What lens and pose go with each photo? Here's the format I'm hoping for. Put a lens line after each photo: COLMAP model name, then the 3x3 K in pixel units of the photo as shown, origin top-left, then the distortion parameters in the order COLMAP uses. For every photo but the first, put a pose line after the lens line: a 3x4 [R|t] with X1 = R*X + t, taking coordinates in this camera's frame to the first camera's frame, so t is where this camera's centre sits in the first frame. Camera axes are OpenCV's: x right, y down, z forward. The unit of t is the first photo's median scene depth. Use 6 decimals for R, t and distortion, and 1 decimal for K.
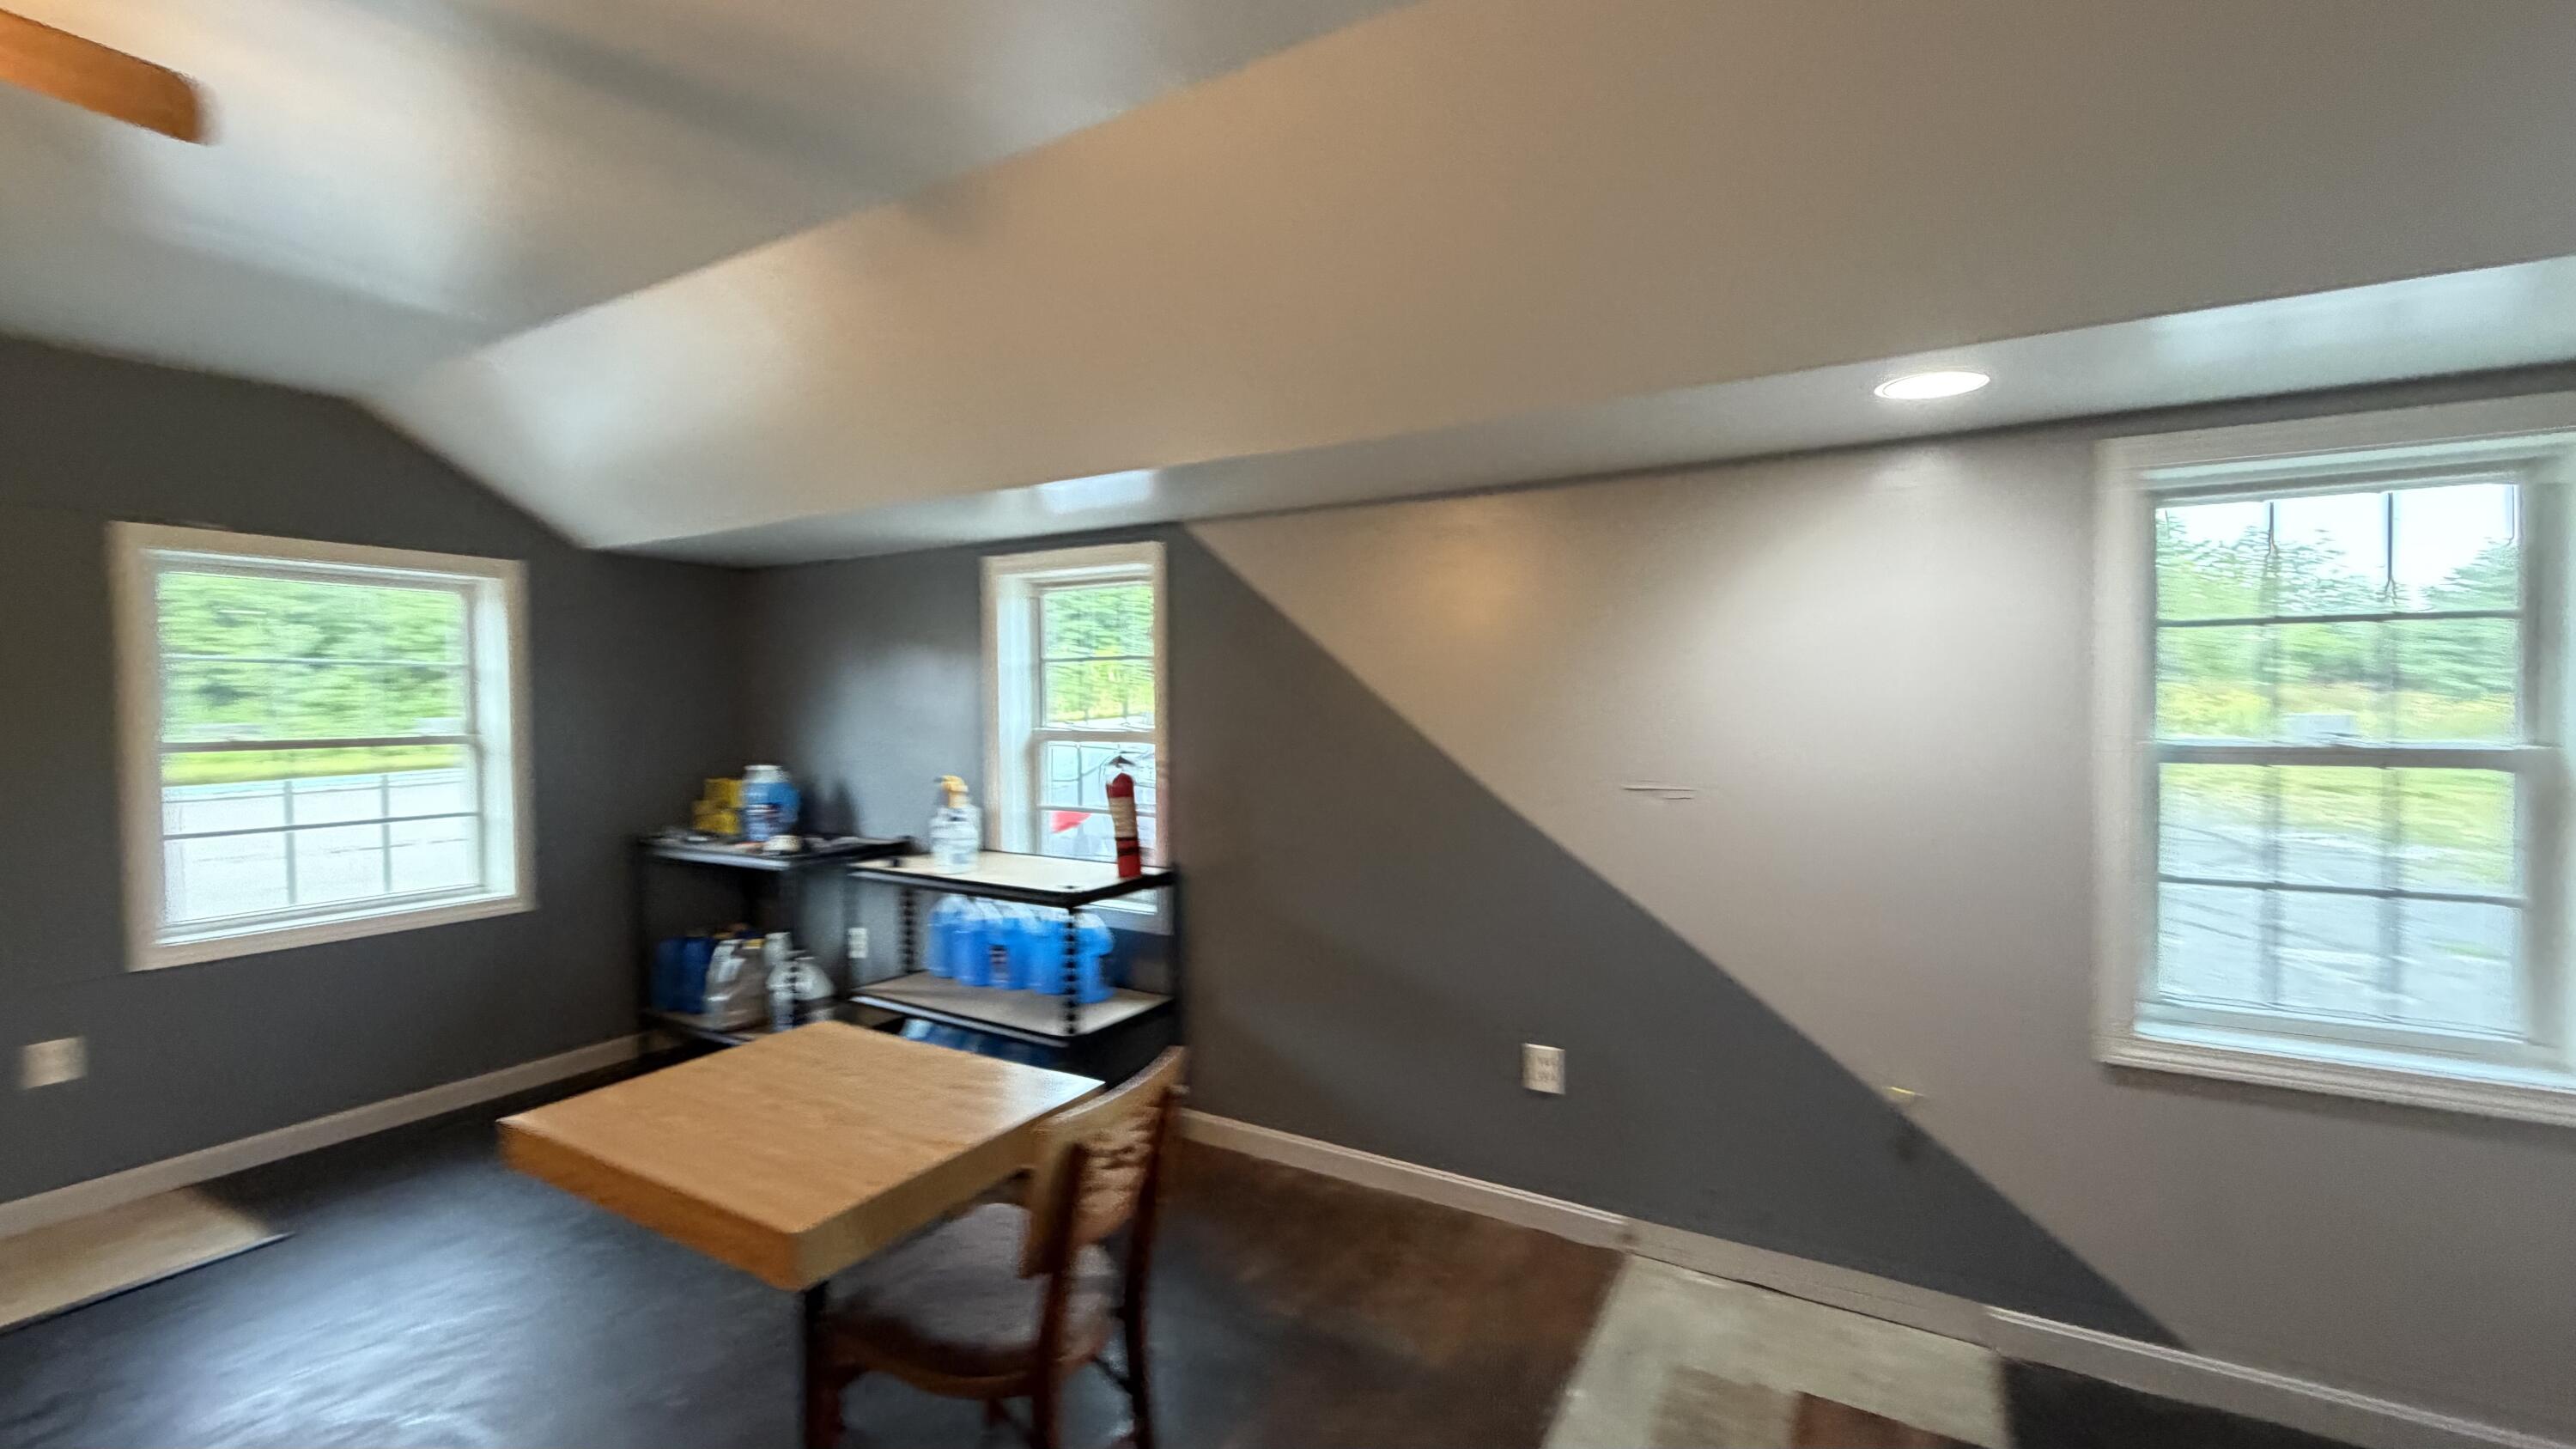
lens RADIAL K [[1025.5, 0, 1275.9], [0, 1025.5, 727.3], [0, 0, 1]] dist [0.001468, -0.000124]
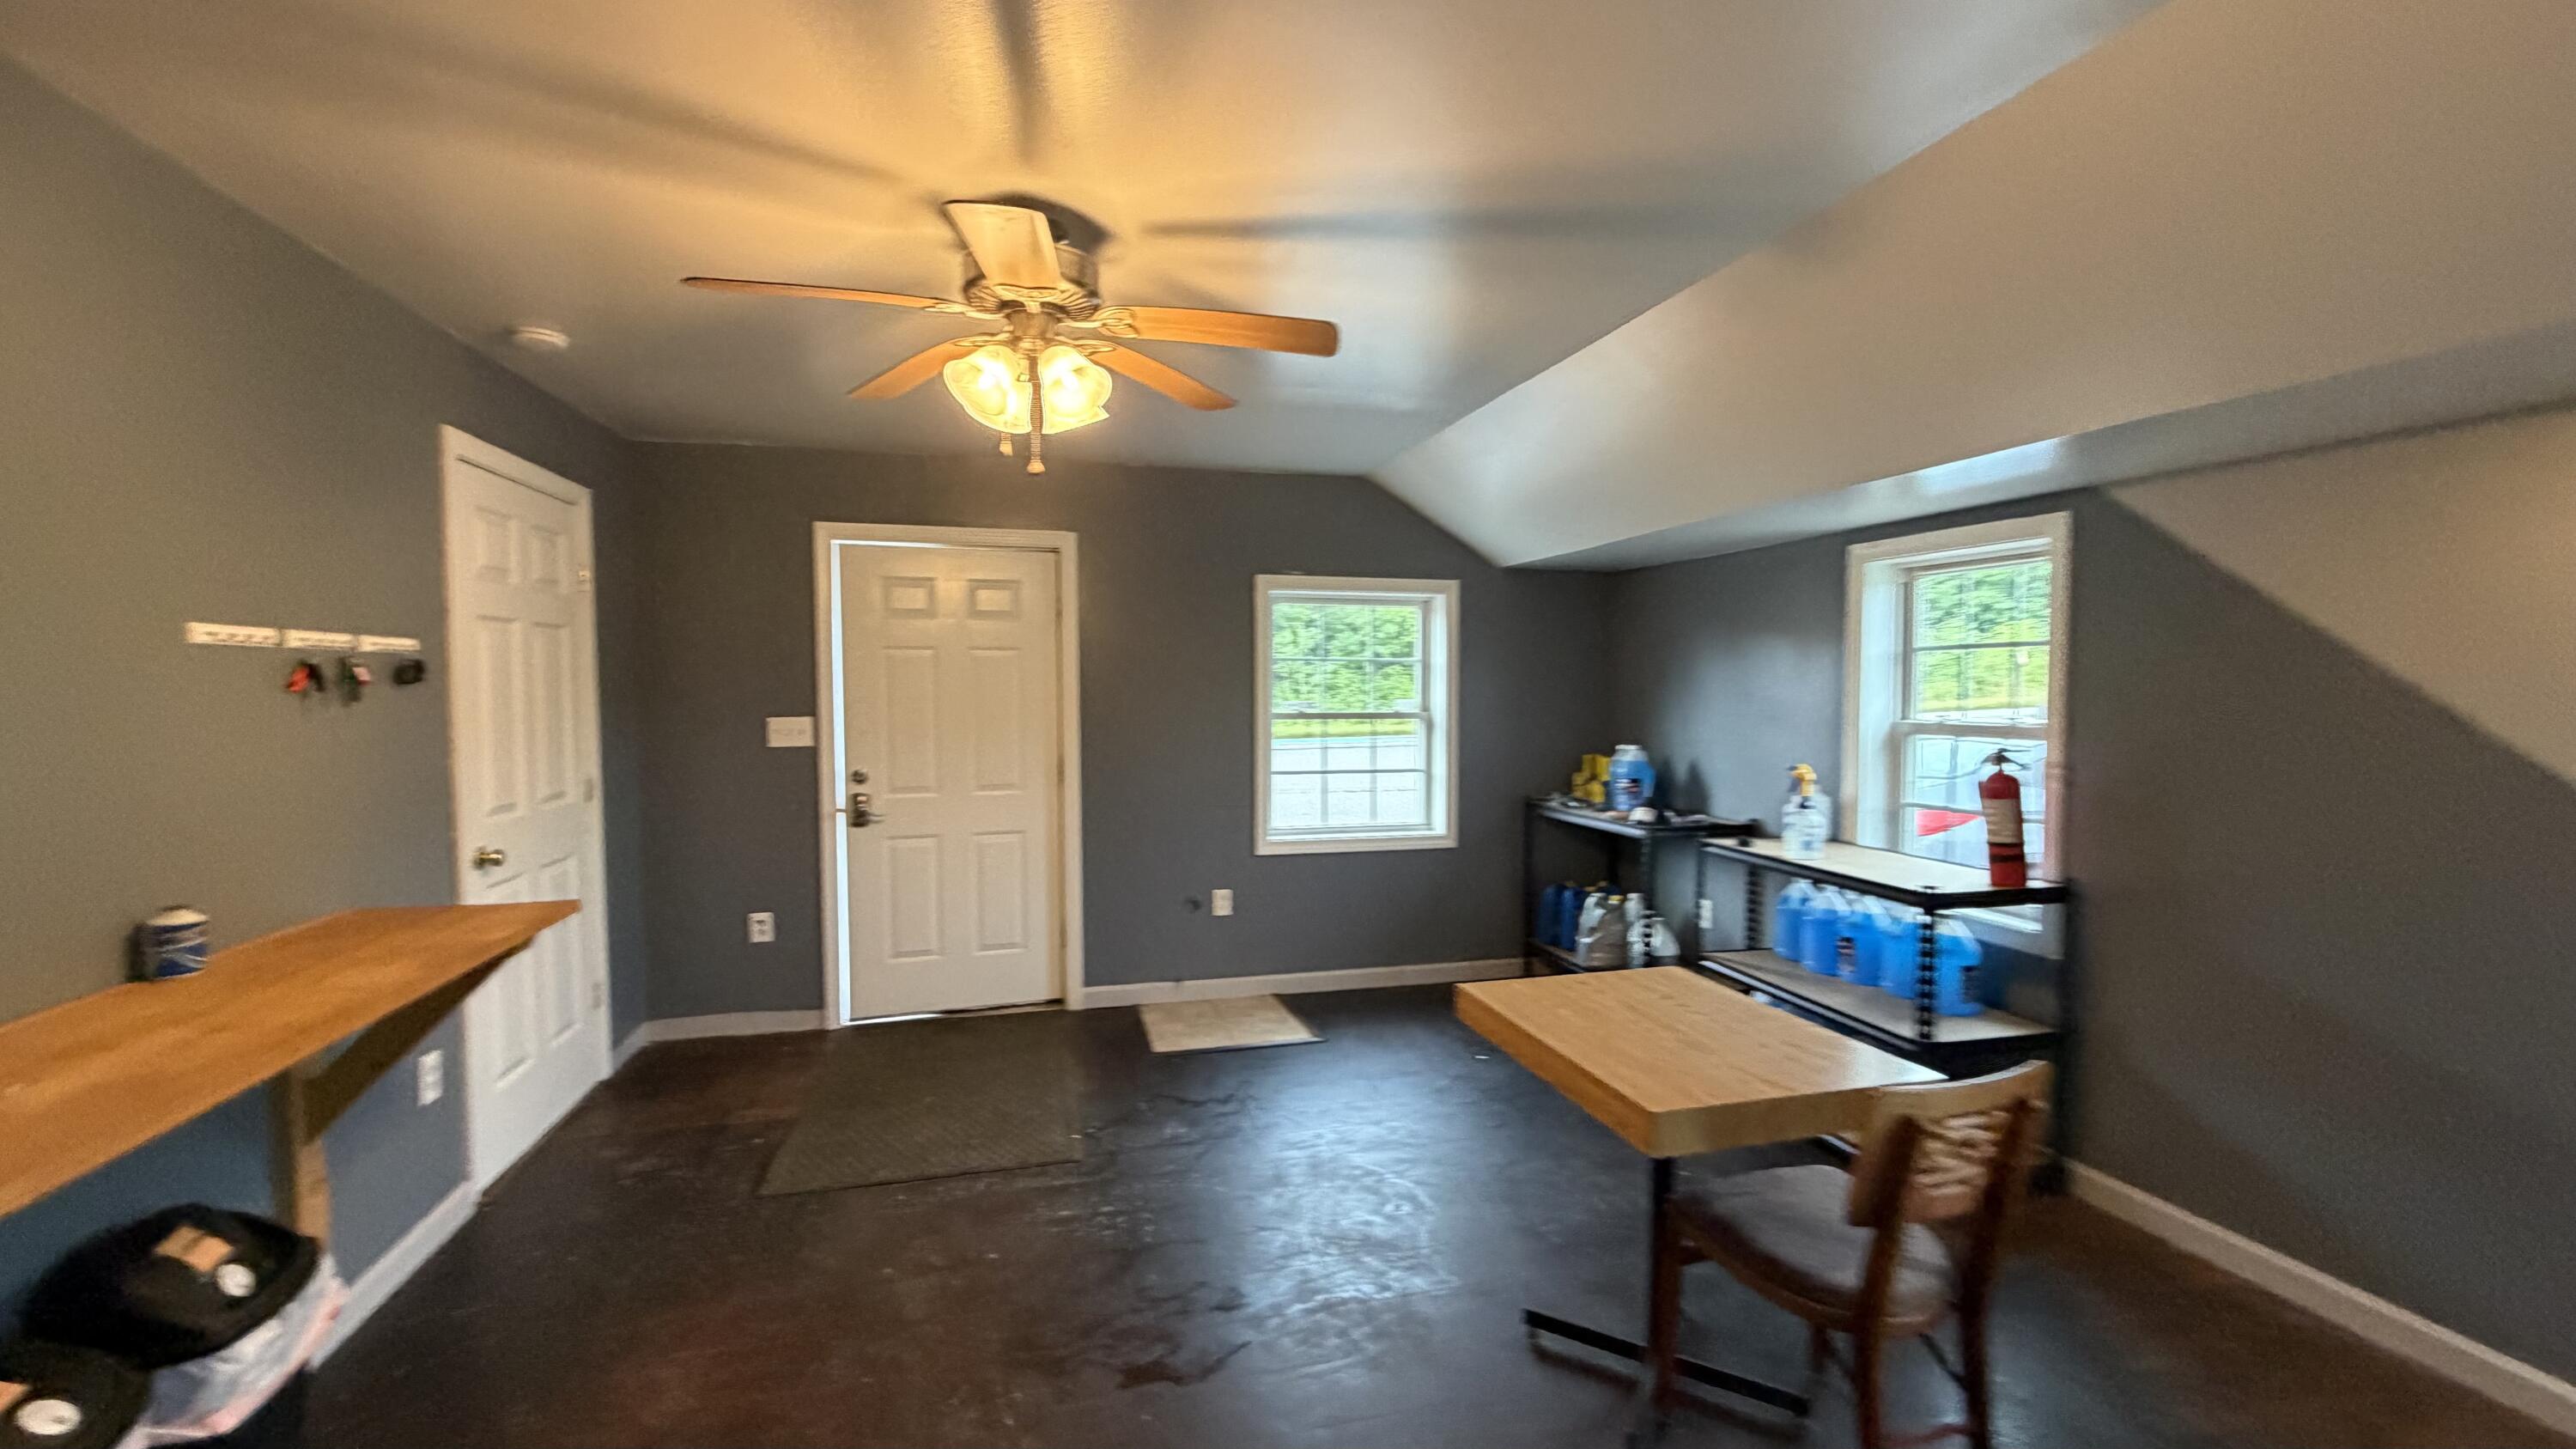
lens RADIAL K [[1025.5, 0, 1288.0], [0, 1025.5, 727.3], [0, 0, 1]] dist [0.001468, -0.000124]
pose [[0.711991, 0.035905, -0.701270, 0.039114], [-0.025160, 0.999355, 0.025622, -0.003180], [0.701737, -0.000599, 0.712435, -0.101939]]
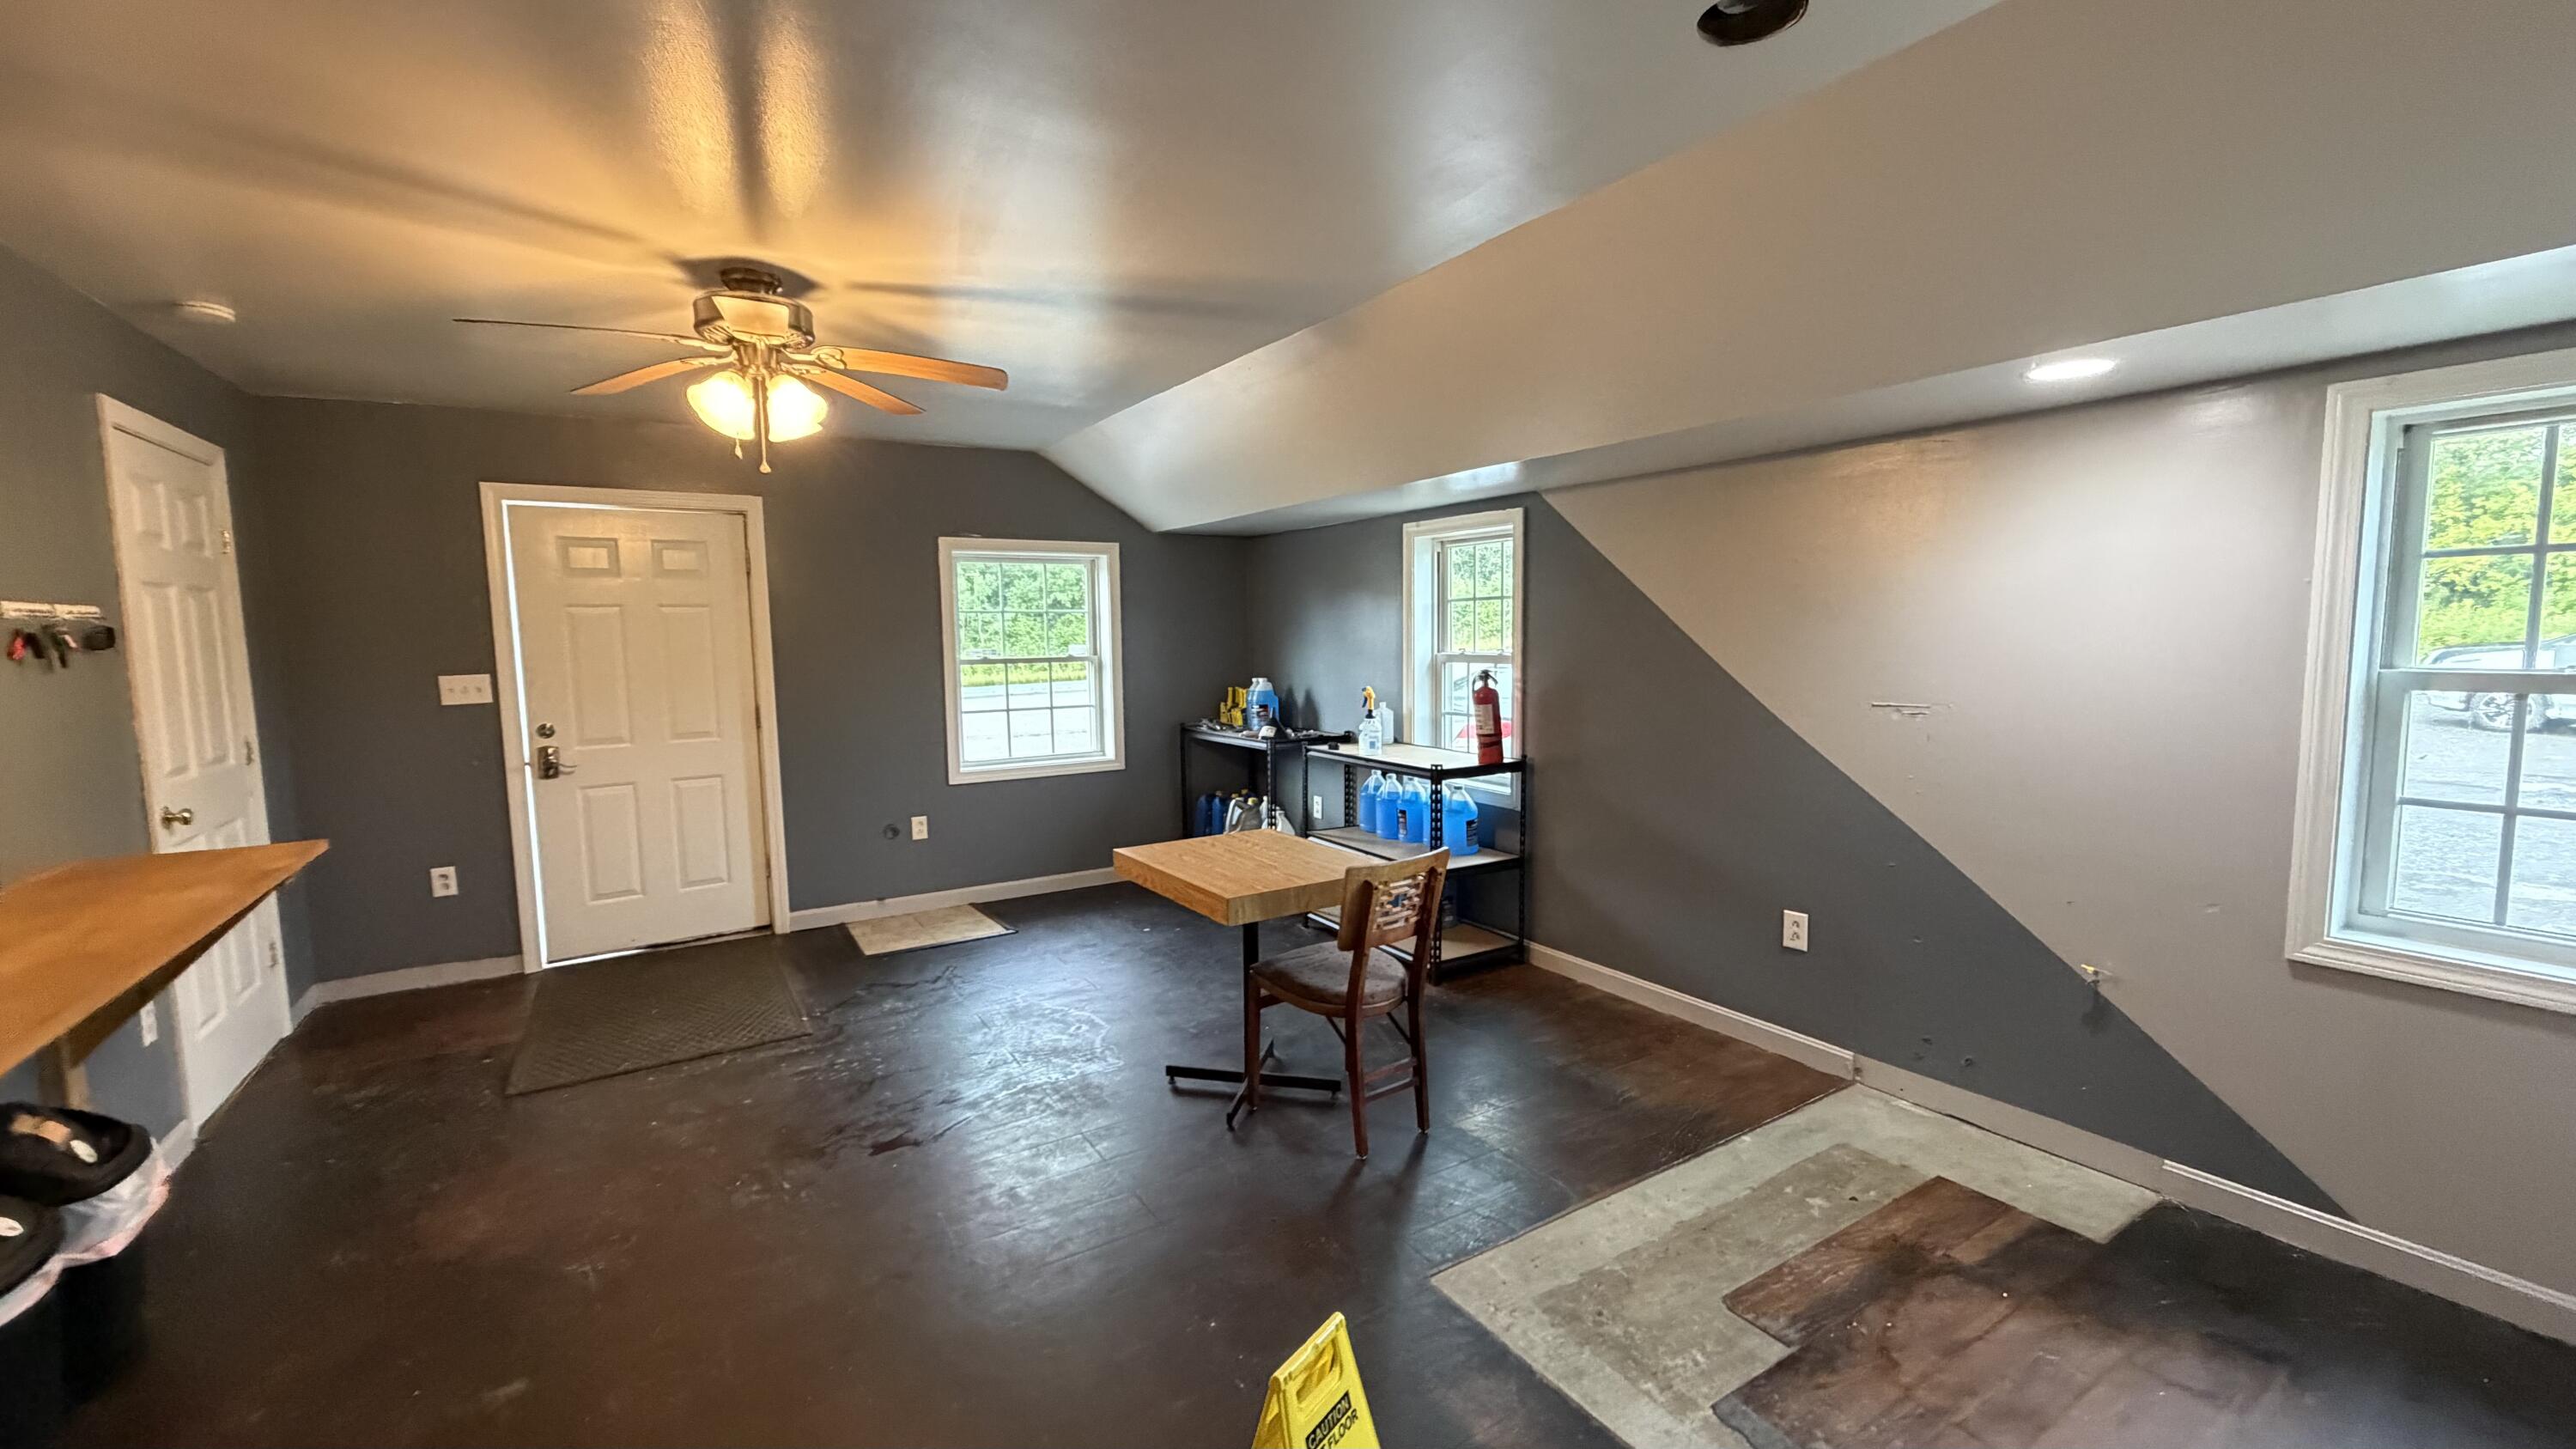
lens RADIAL K [[1025.5, 0, 1282.3], [0, 1025.5, 723.5], [0, 0, 1]] dist [0.001468, -0.000124]
pose [[0.887360, 0.035306, -0.459723, 0.248080], [-0.003137, 0.997503, 0.070553, -0.000807], [0.461066, -0.061164, 0.885255, -0.330563]]
